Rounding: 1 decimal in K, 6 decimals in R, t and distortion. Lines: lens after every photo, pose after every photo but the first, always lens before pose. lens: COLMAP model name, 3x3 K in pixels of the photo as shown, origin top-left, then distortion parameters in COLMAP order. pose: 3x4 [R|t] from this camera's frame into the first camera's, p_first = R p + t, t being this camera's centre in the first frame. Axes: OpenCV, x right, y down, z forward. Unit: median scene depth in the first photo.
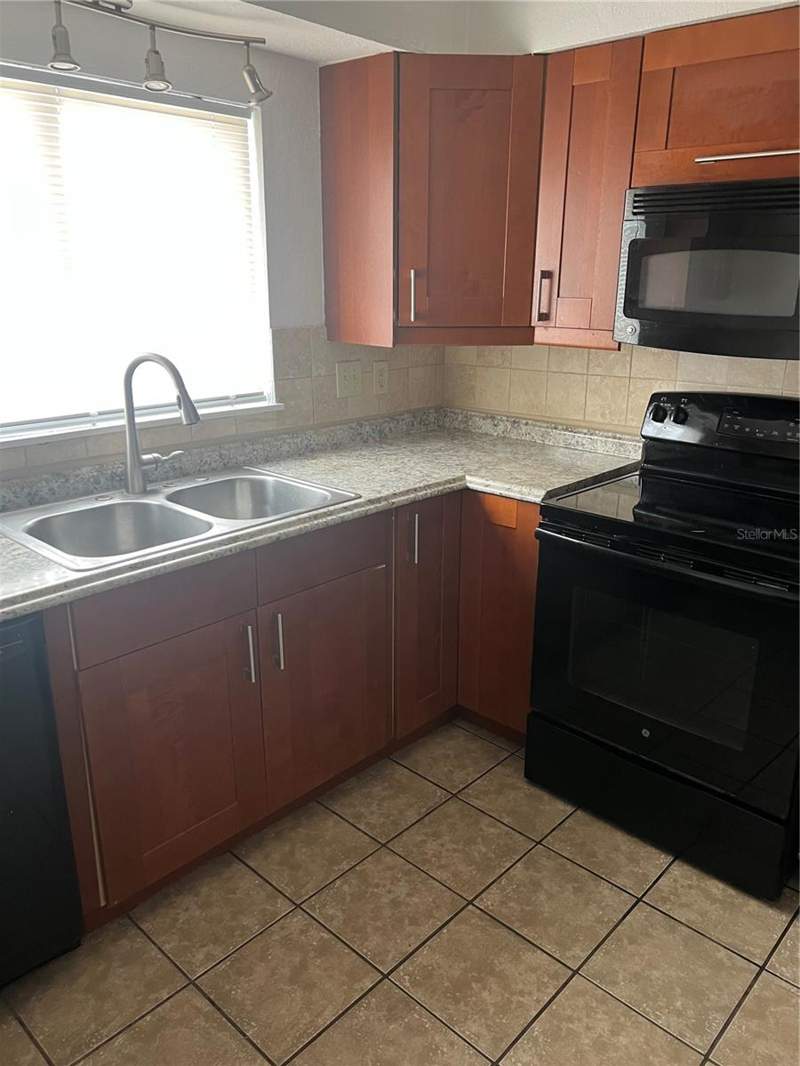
lens RADIAL K [[823.7, 0, 399.9], [0, 823.7, 524.5], [0, 0, 1]] dist [0.064200, -0.062275]
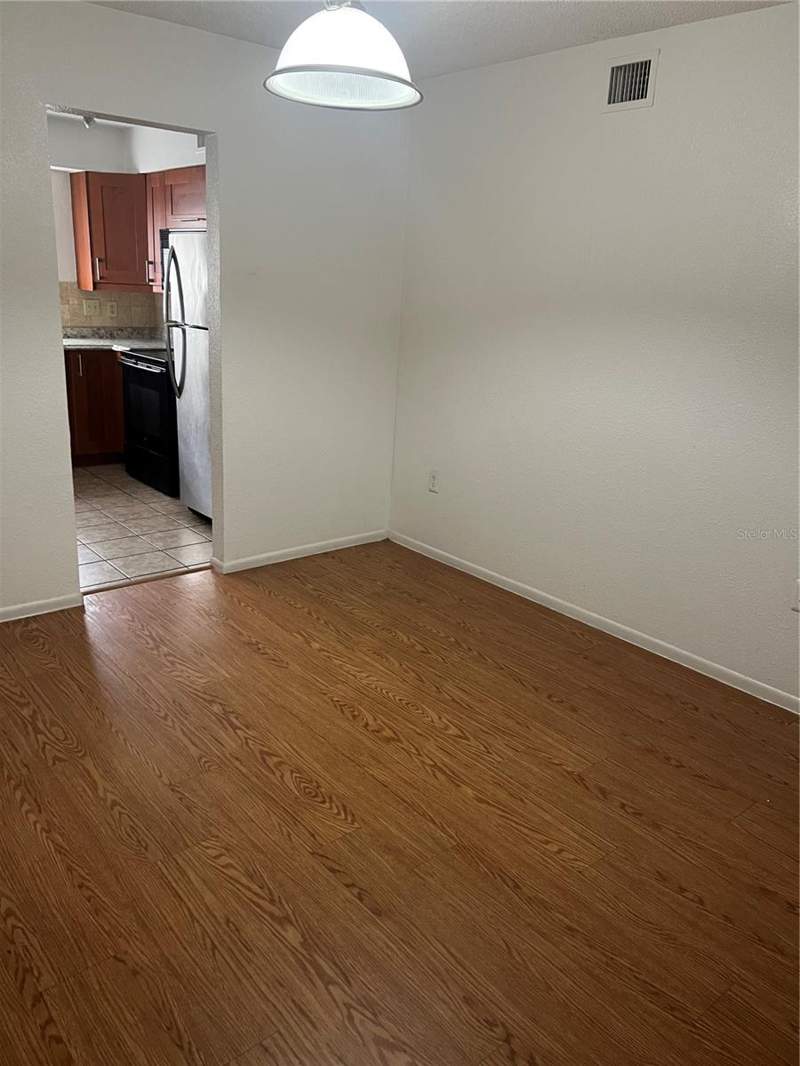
lens RADIAL K [[823.7, 0, 399.9], [0, 823.7, 524.5], [0, 0, 1]] dist [0.064200, -0.062275]
pose [[0.990911, 0.071886, -0.113702, 1.243581], [-0.073465, 0.997250, -0.009753, 0.431736], [0.112688, 0.018018, 0.993467, -1.317999]]
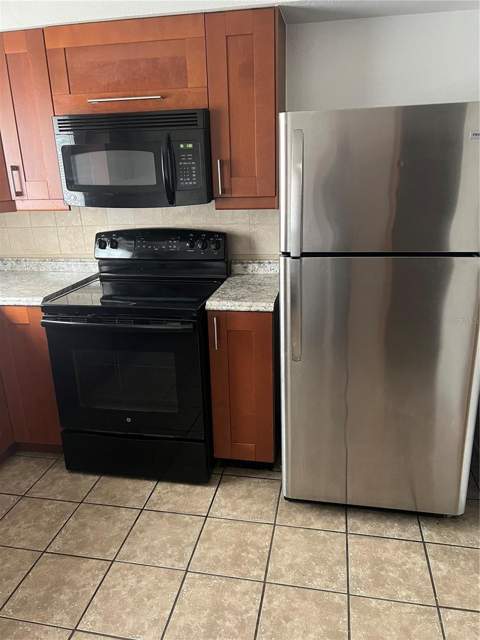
lens RADIAL K [[494.5, 0, 239.9], [0, 494.5, 314.9], [0, 0, 1]] dist [0.064200, -0.062275]
pose [[0.850066, -0.192456, 0.490254, 0.014508], [0.194828, 0.979721, 0.046784, 0.022530], [-0.489316, 0.055746, 0.870323, -0.059751]]
